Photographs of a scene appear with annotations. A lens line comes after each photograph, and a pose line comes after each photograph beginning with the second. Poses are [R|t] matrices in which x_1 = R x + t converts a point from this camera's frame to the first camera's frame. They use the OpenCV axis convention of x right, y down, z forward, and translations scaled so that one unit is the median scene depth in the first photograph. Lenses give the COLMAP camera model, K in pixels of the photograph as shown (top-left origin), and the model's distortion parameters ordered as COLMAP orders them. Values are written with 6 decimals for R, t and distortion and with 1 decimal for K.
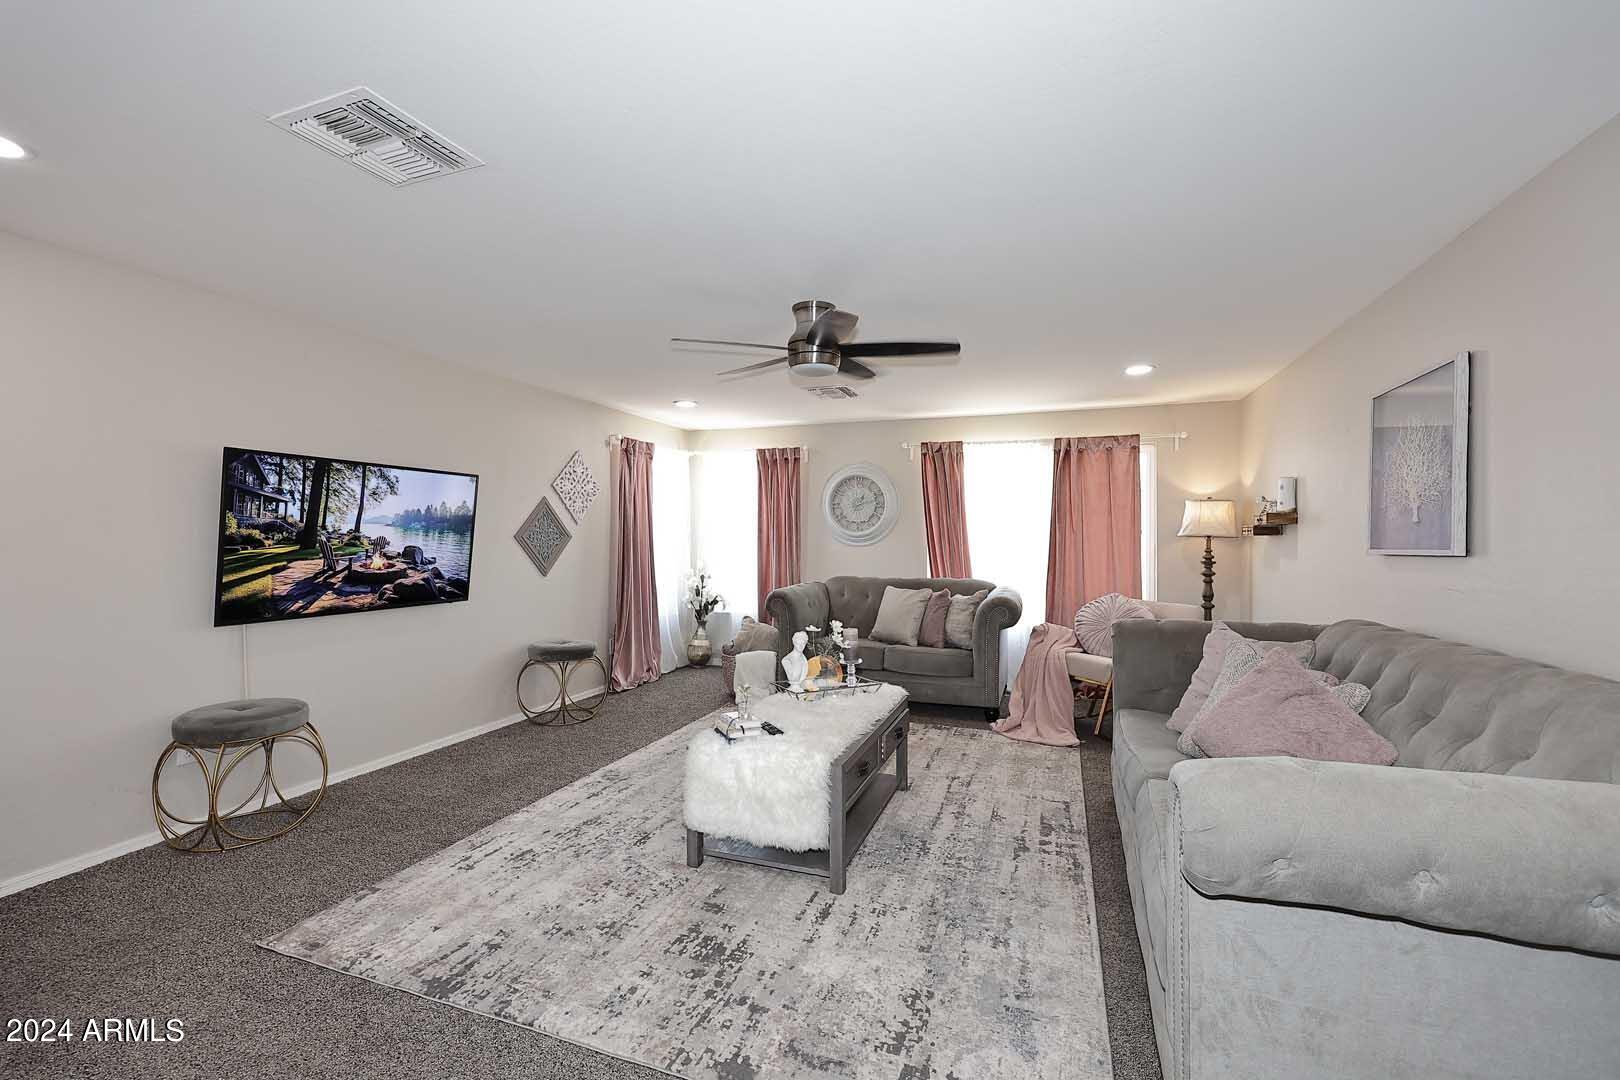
lens RADIAL K [[673.4, 0, 825.2], [0, 673.4, 546.9], [0, 0, 1]] dist [0.002232, -0.000136]
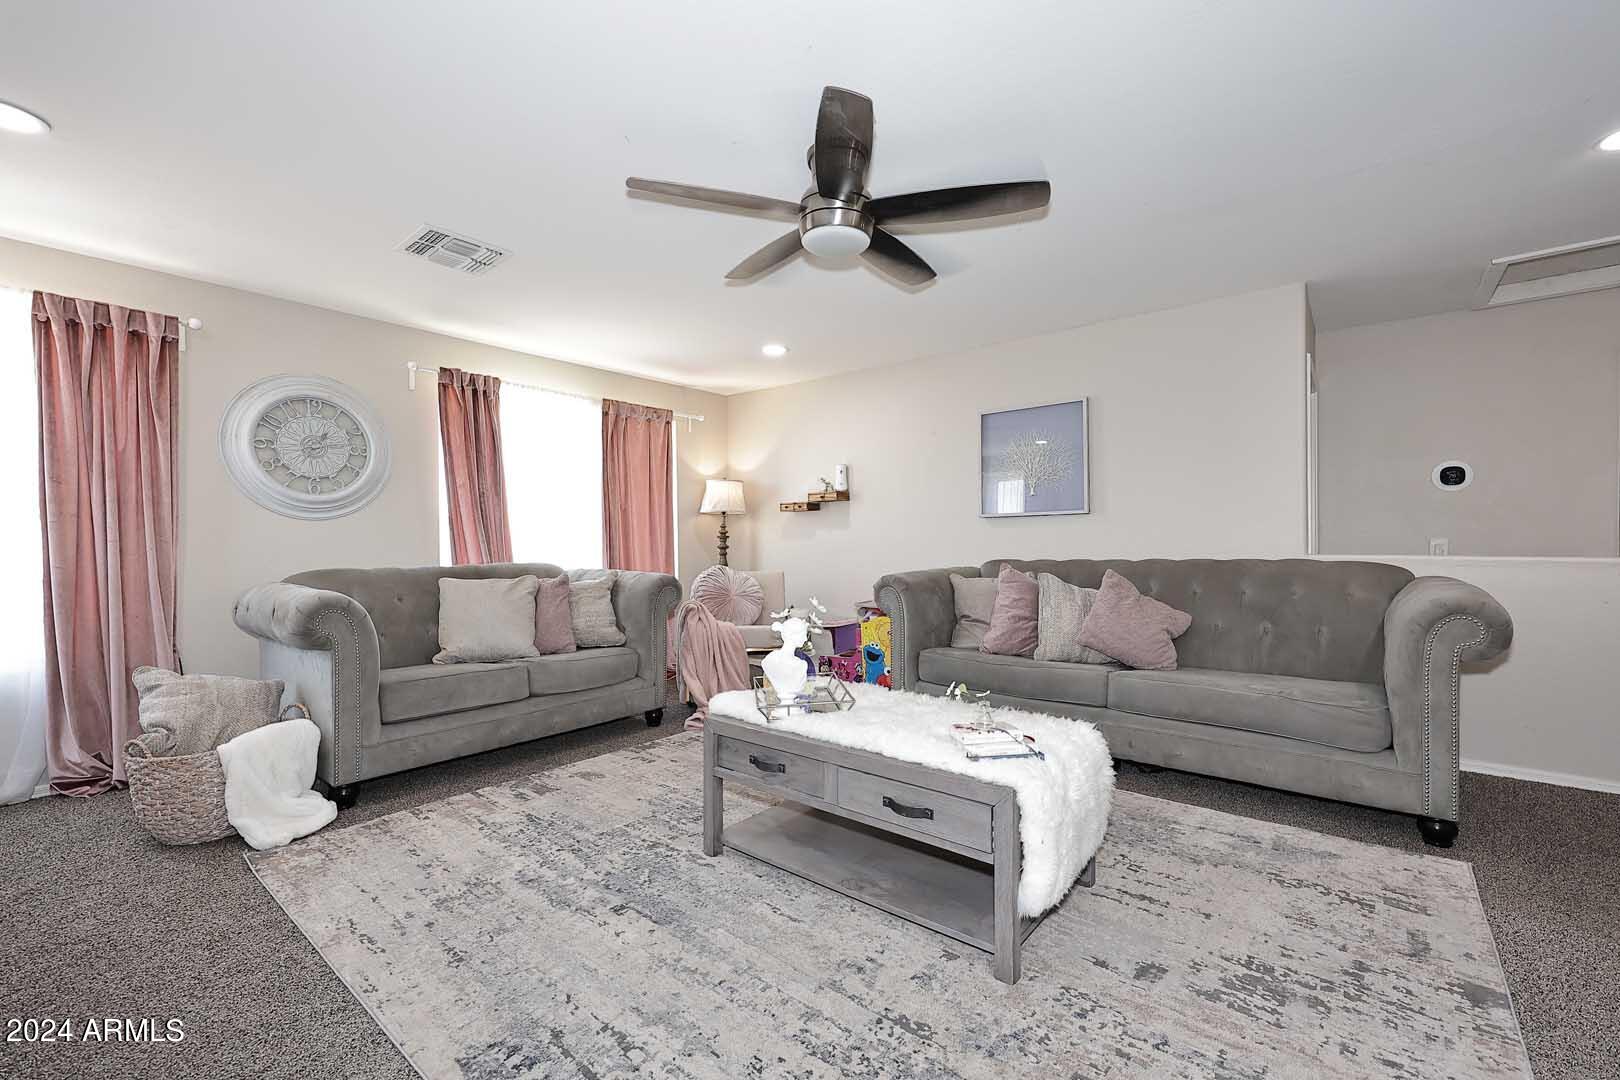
lens RADIAL K [[673.4, 0, 820.2], [0, 673.4, 540.0], [0, 0, 1]] dist [0.002232, -0.000136]
pose [[0.344765, -0.006882, 0.938664, -0.406838], [0.020234, 0.999795, -0.000102, 0.030908], [-0.938471, 0.019028, 0.344833, 0.458493]]
